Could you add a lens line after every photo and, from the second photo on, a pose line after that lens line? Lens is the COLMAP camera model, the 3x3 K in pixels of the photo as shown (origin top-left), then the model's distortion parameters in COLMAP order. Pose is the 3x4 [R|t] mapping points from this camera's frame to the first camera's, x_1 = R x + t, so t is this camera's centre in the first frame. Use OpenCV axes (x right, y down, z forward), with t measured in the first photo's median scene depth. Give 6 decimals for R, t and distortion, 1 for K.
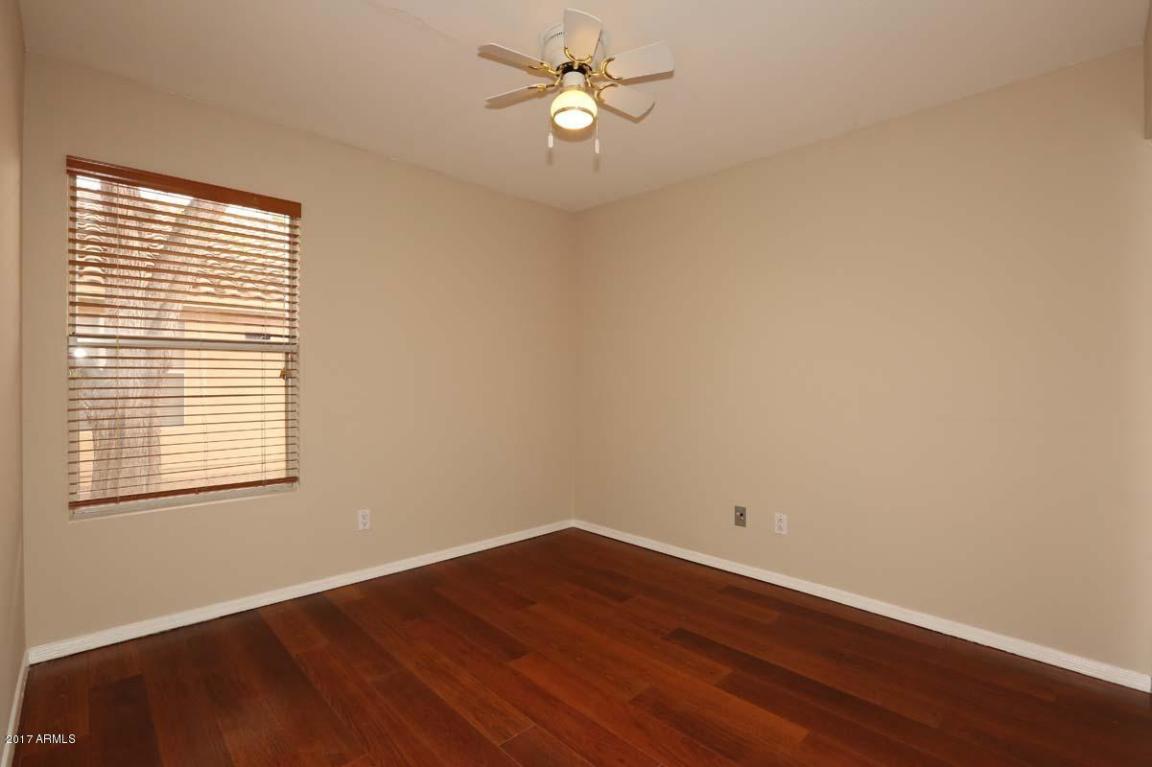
lens RADIAL K [[532.6, 0, 566.4], [0, 532.6, 380.0], [0, 0, 1]] dist [-0.063795, 0.024373]
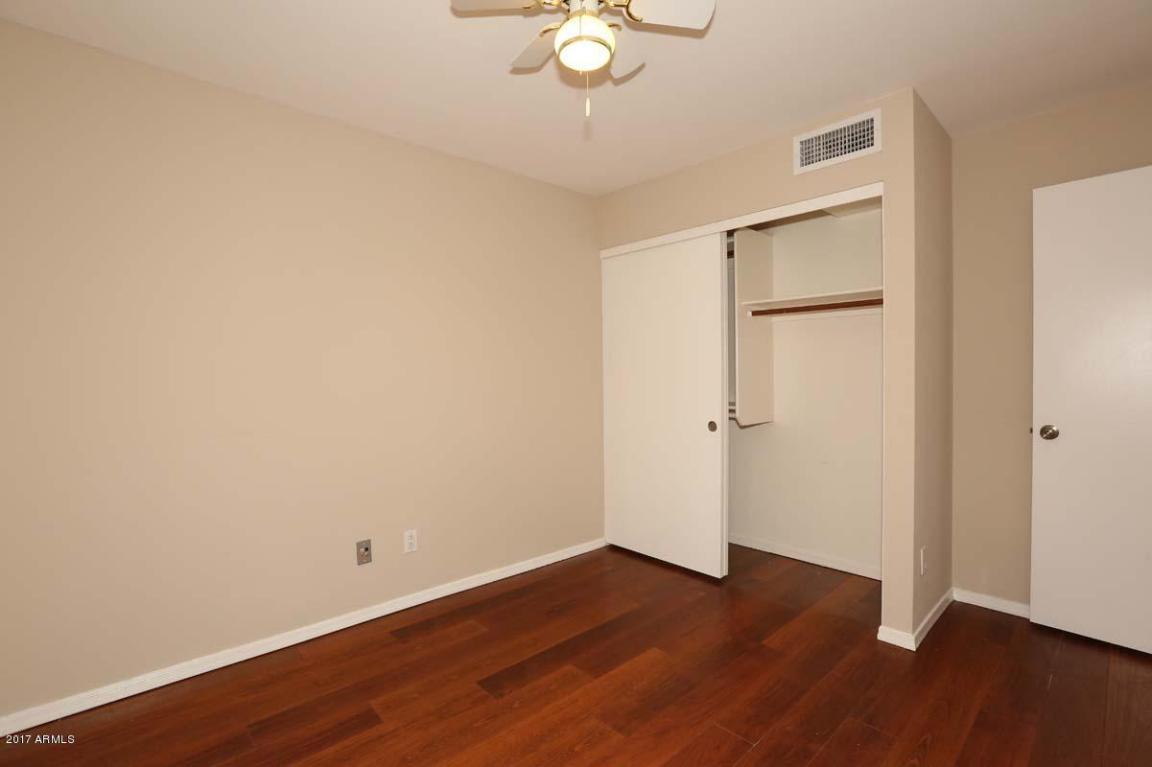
lens RADIAL K [[532.6, 0, 566.4], [0, 532.6, 380.0], [0, 0, 1]] dist [-0.063795, 0.024373]
pose [[0.007413, -0.015681, 0.999850, -0.645753], [0.010601, 0.999822, 0.015602, -0.030712], [-0.999916, 0.010483, 0.007578, 0.876771]]
